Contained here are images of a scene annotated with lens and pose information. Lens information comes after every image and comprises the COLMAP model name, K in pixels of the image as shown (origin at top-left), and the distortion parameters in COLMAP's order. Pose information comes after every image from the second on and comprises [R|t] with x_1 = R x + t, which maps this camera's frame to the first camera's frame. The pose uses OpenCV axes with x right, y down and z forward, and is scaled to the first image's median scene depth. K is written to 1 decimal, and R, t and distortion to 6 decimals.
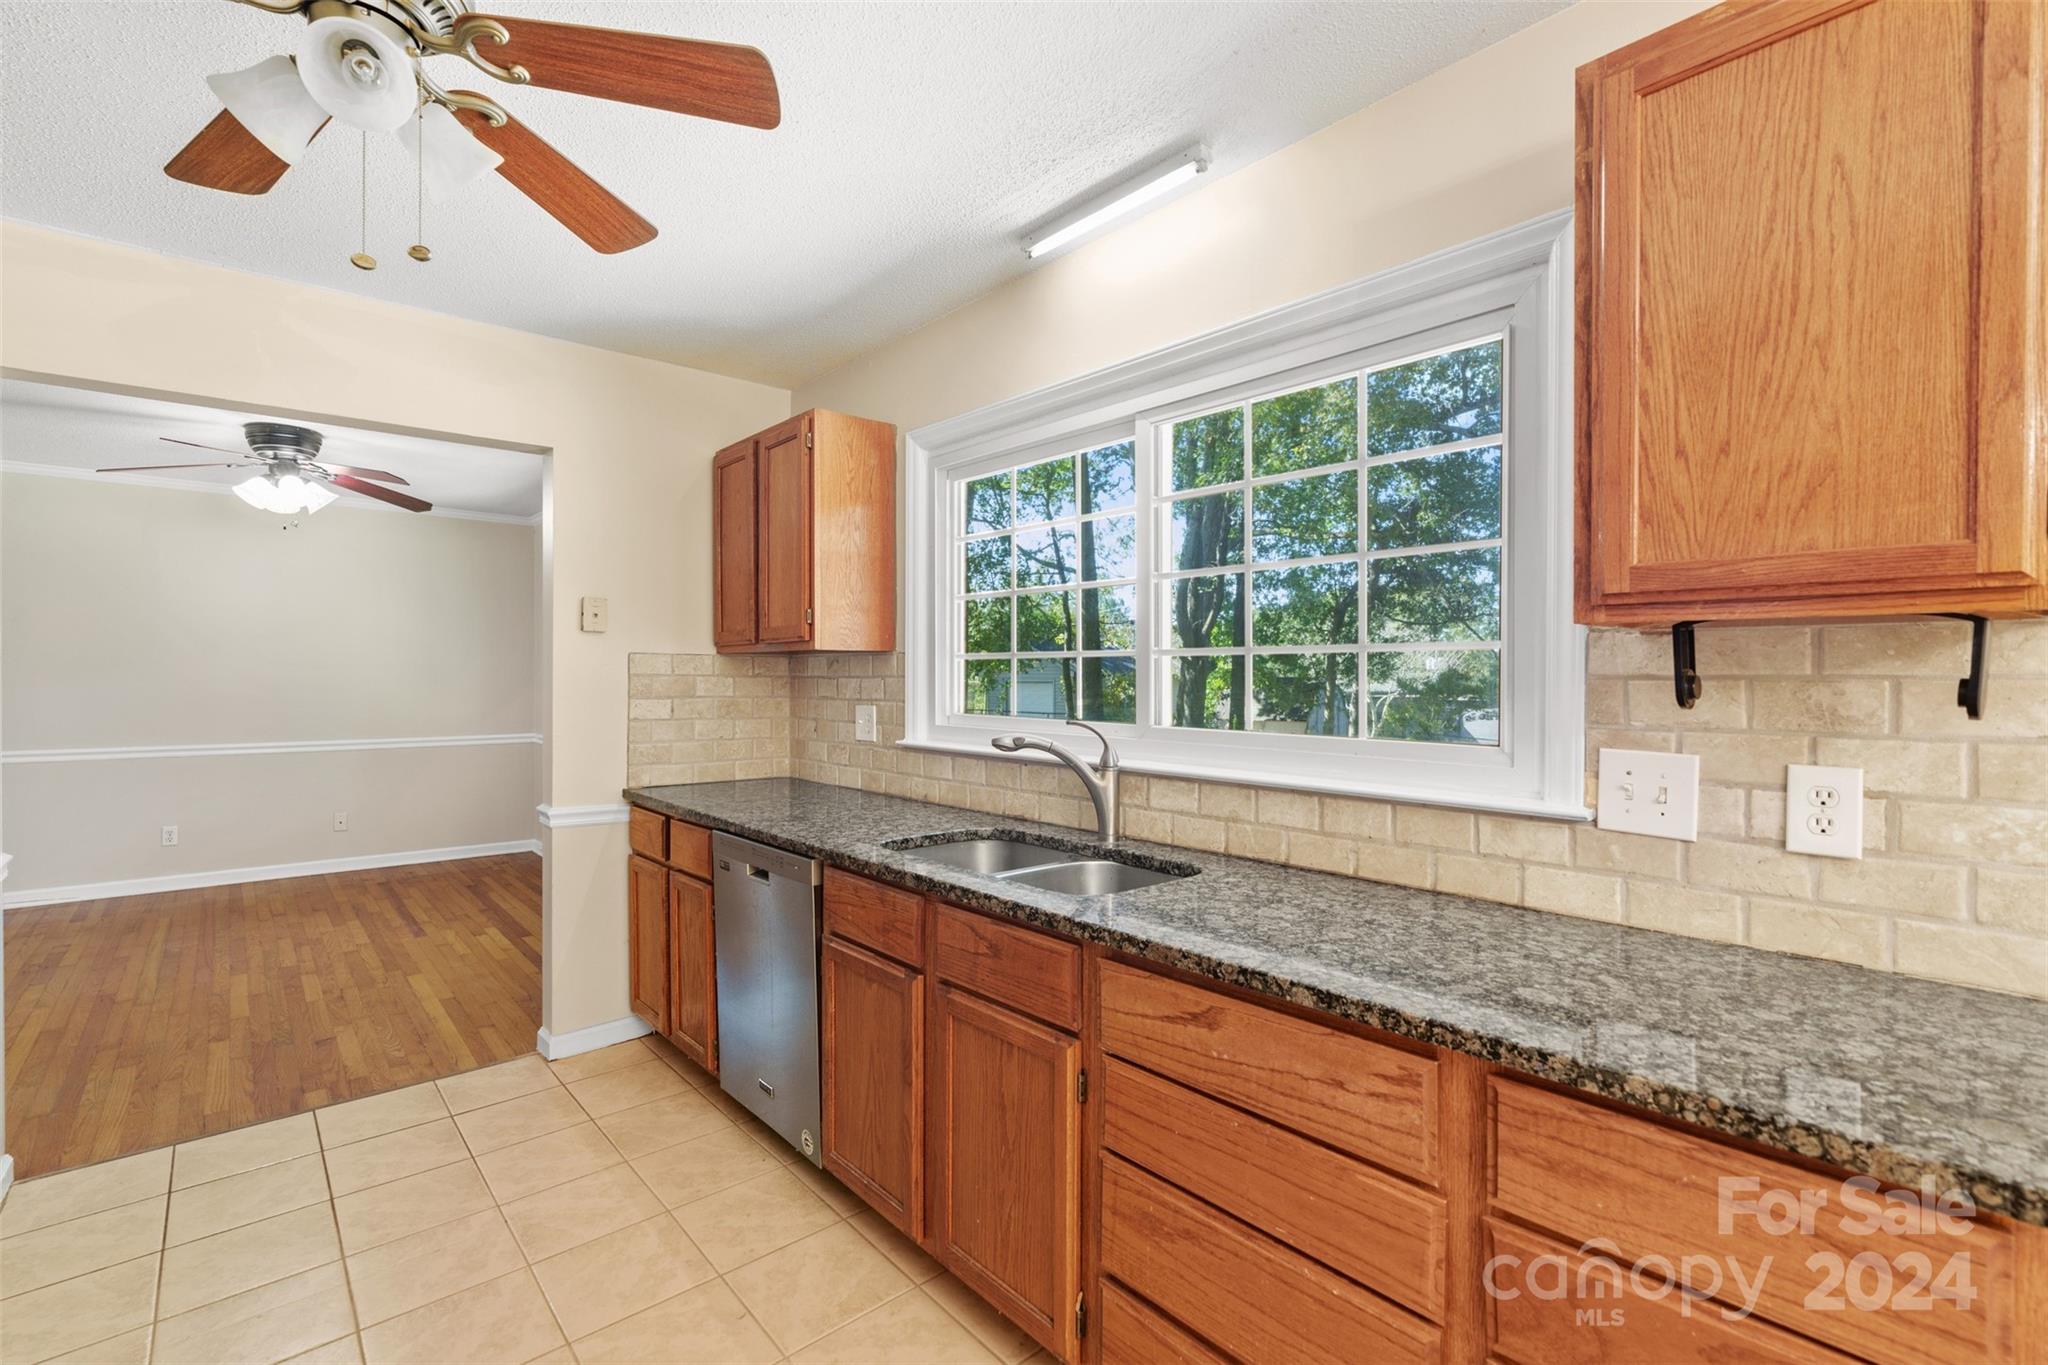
lens RADIAL K [[911.1, 0, 1017.1], [0, 911.1, 674.9], [0, 0, 1]] dist [-0.001818, -0.000286]
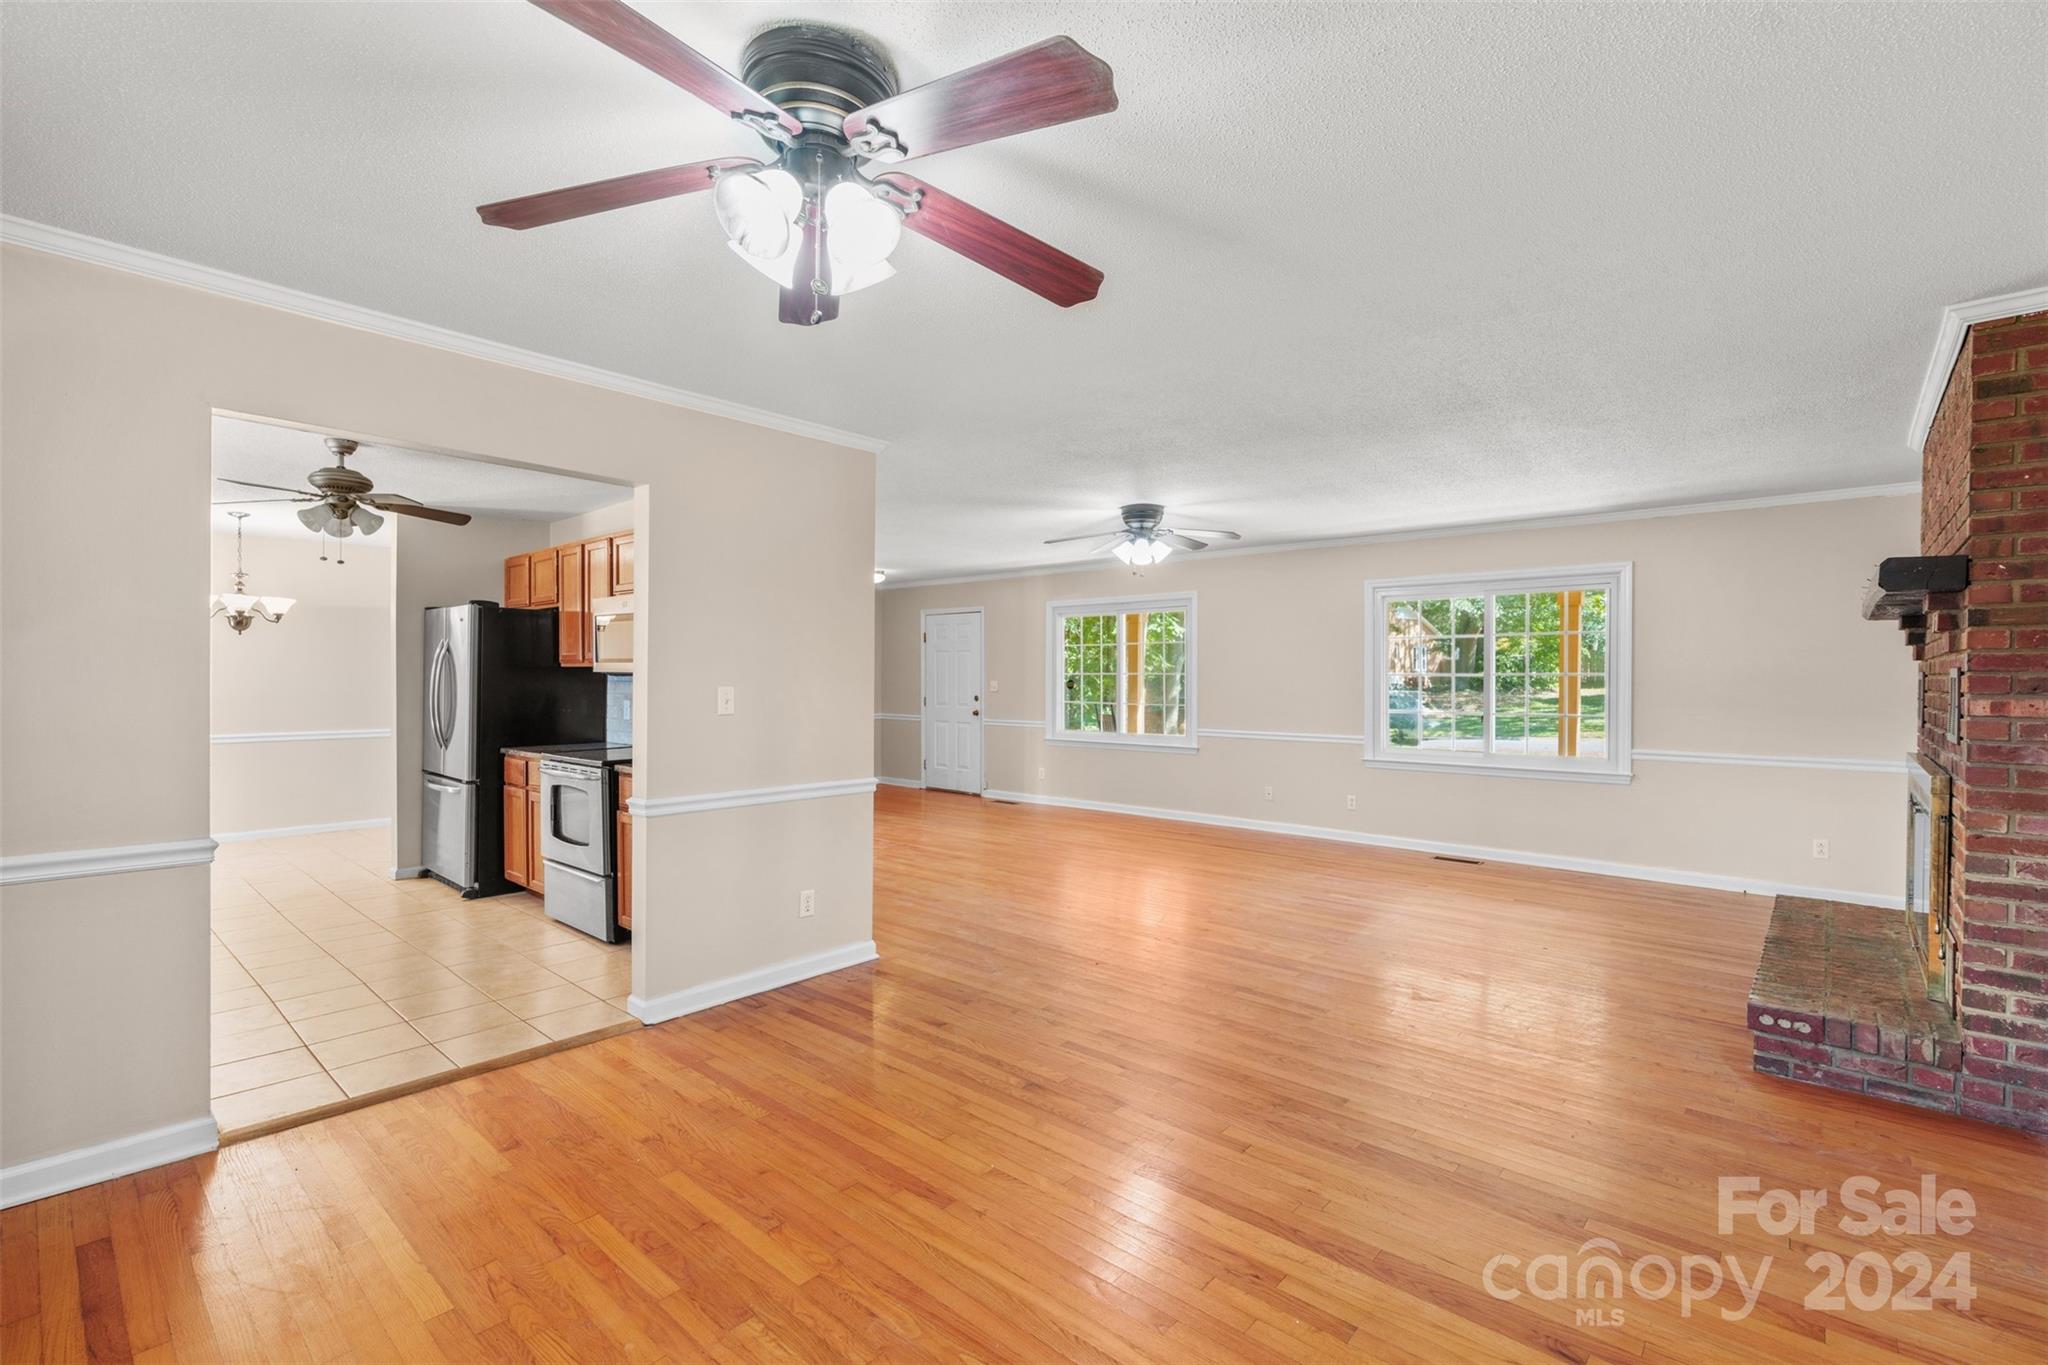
lens RADIAL K [[911.1, 0, 1017.1], [0, 911.1, 674.9], [0, 0, 1]] dist [-0.001818, -0.000286]
pose [[-0.991874, -0.006764, -0.127047, -1.022593], [-0.008255, 0.999903, 0.011217, -0.022607], [0.126959, 0.012175, -0.991833, 1.718577]]
